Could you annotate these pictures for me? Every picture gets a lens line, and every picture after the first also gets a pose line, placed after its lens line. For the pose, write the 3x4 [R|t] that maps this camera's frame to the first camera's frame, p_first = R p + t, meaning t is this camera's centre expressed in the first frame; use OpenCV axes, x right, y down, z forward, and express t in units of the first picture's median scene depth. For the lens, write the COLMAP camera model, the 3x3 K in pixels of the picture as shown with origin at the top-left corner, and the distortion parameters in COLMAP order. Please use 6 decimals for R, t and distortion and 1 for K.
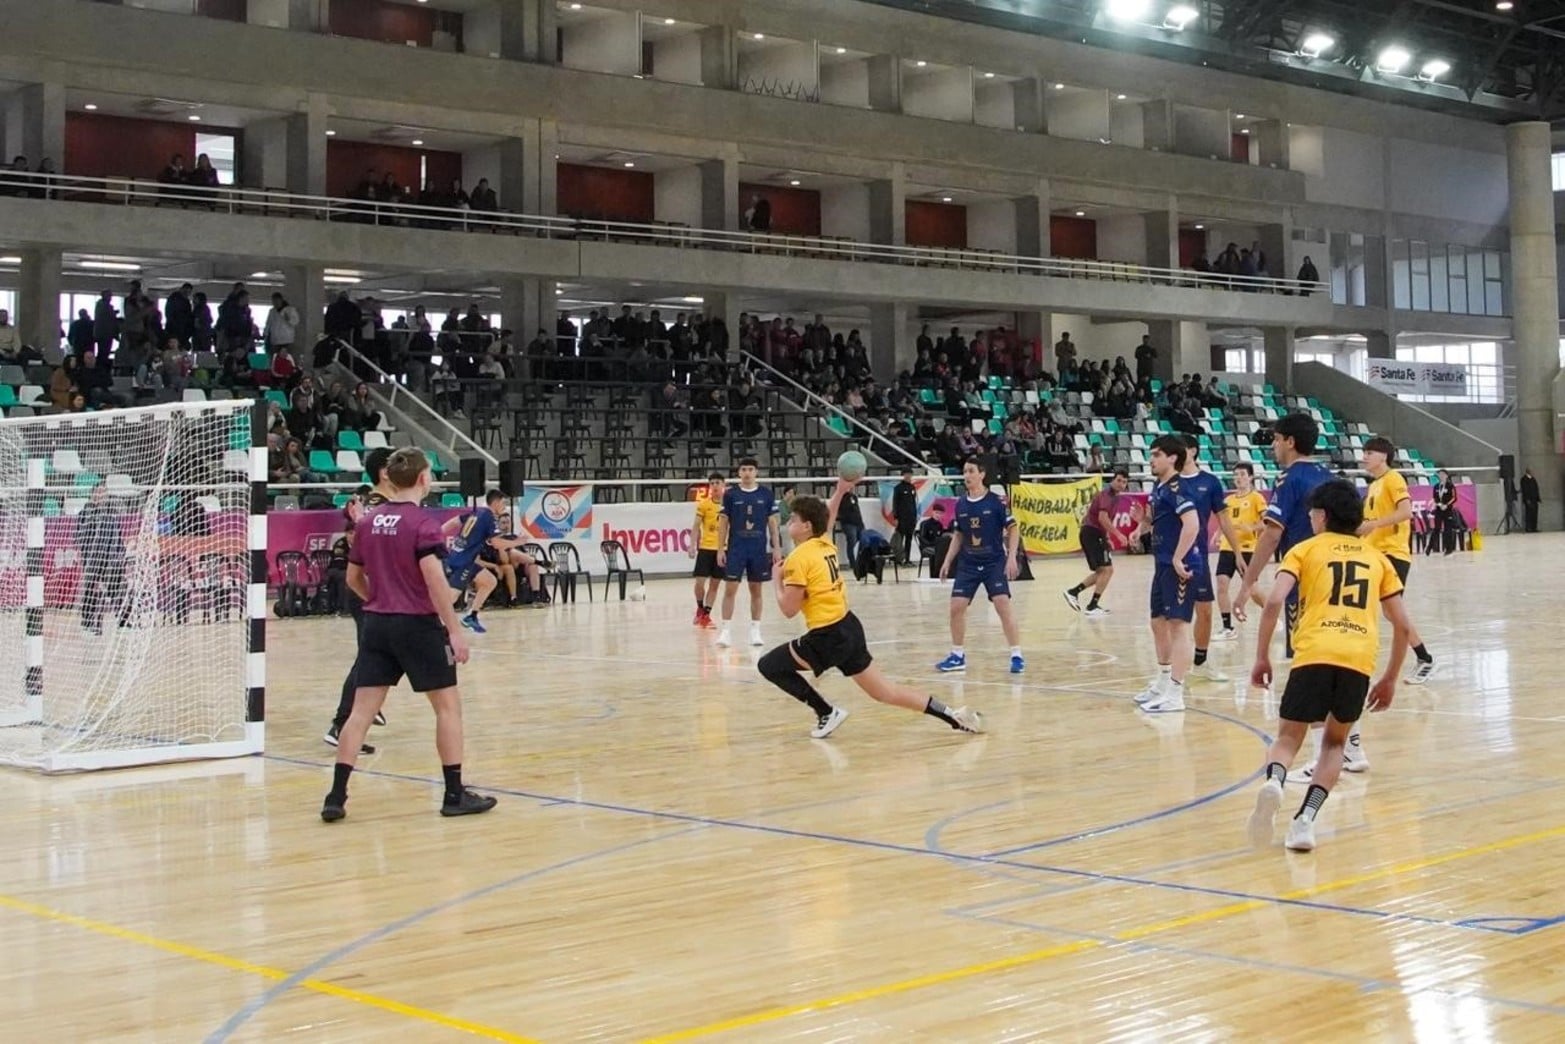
lens RADIAL K [[2457.1, 0, 782.5], [0, 2457.1, 522.0], [0, 0, 1]] dist [-0.010238, 0.127402]
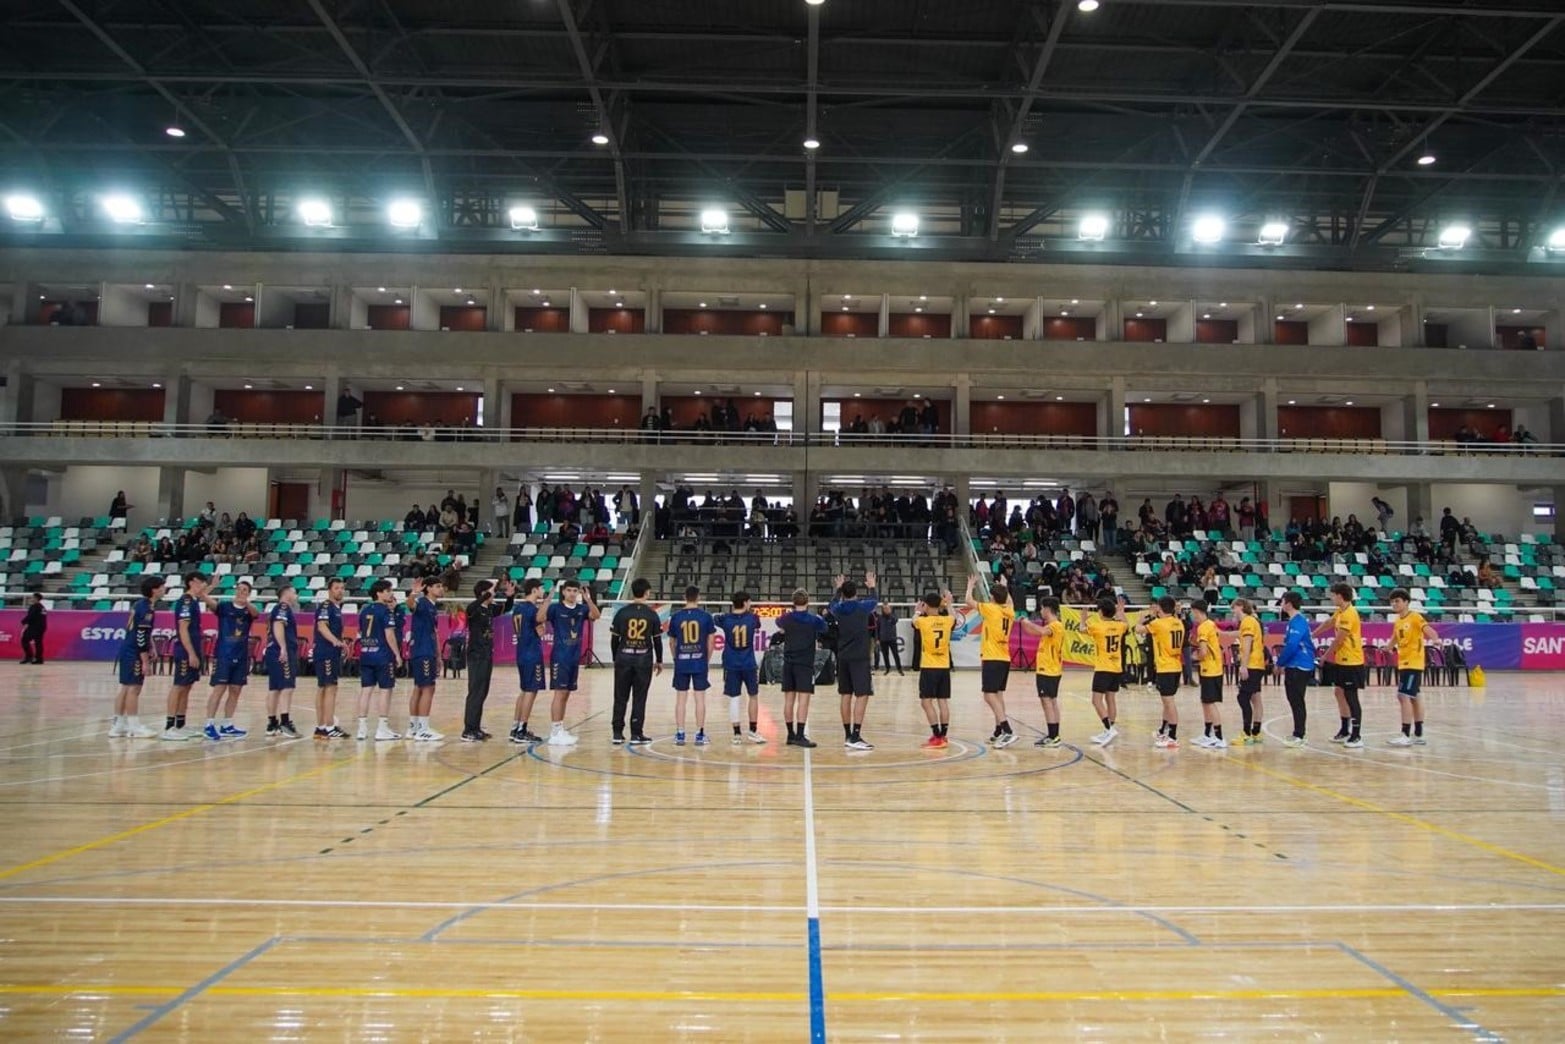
lens RADIAL K [[1208.5, 0, 782.5], [0, 1208.5, 522.0], [0, 0, 1]] dist [-0.011939, -0.007875]
pose [[0.721153, -0.022911, -0.692397, 0.357426], [-0.033410, 0.997140, -0.067792, -0.012429], [0.691970, 0.072021, 0.718325, 0.370361]]
